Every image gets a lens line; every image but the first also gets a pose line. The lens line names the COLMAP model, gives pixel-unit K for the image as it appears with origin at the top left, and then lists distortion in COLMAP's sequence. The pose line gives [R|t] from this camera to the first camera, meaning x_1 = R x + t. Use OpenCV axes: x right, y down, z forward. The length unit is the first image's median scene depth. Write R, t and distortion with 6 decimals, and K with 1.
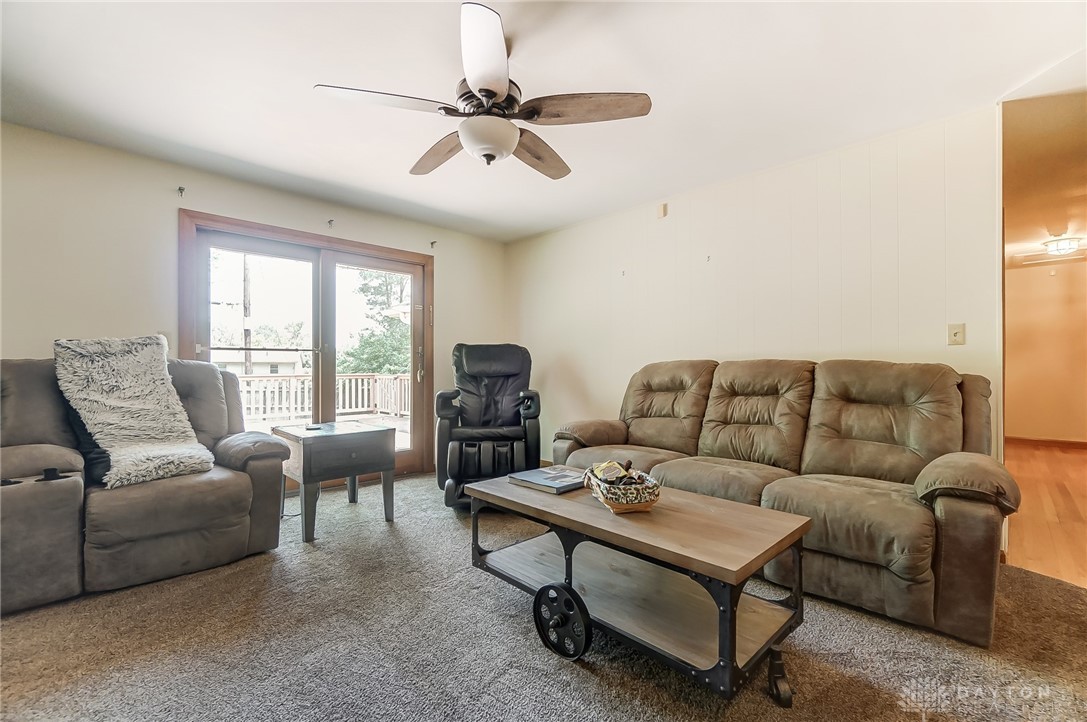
lens RADIAL K [[472.3, 0, 536.4], [0, 472.3, 360.6], [0, 0, 1]] dist [-0.004709, 0.000051]
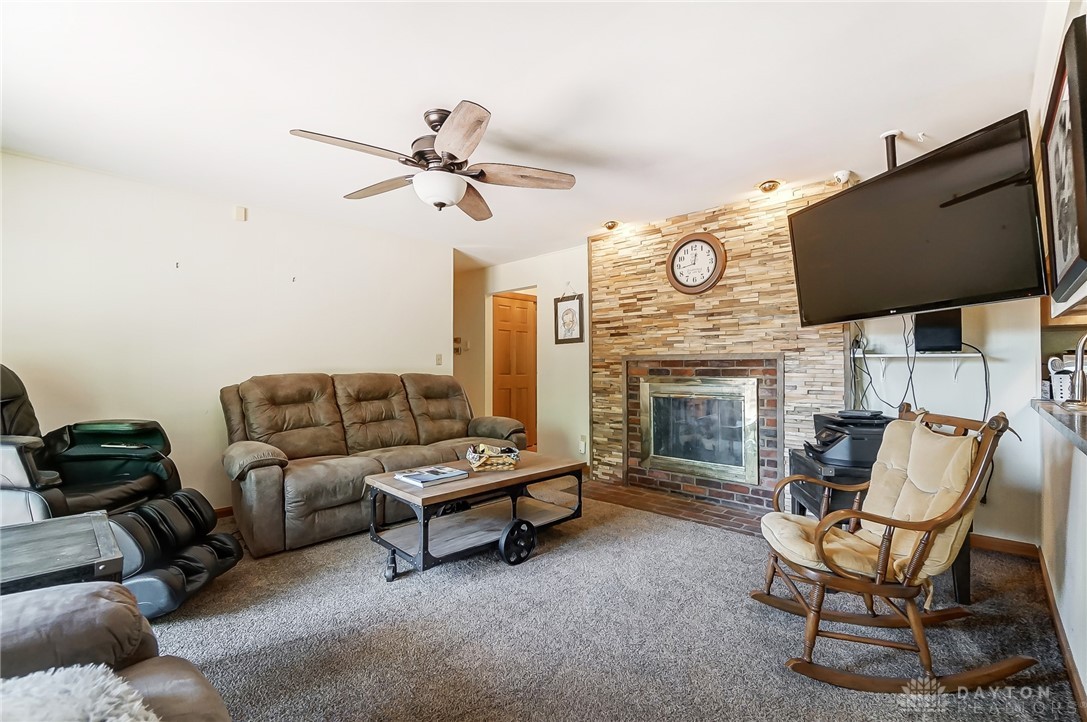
lens RADIAL K [[472.3, 0, 536.4], [0, 472.3, 360.6], [0, 0, 1]] dist [-0.004709, 0.000051]
pose [[-0.023427, 0.014377, 0.999622, -0.874546], [-0.011618, 0.999825, -0.014652, -0.023128], [-0.999658, -0.011957, -0.023256, 0.554733]]
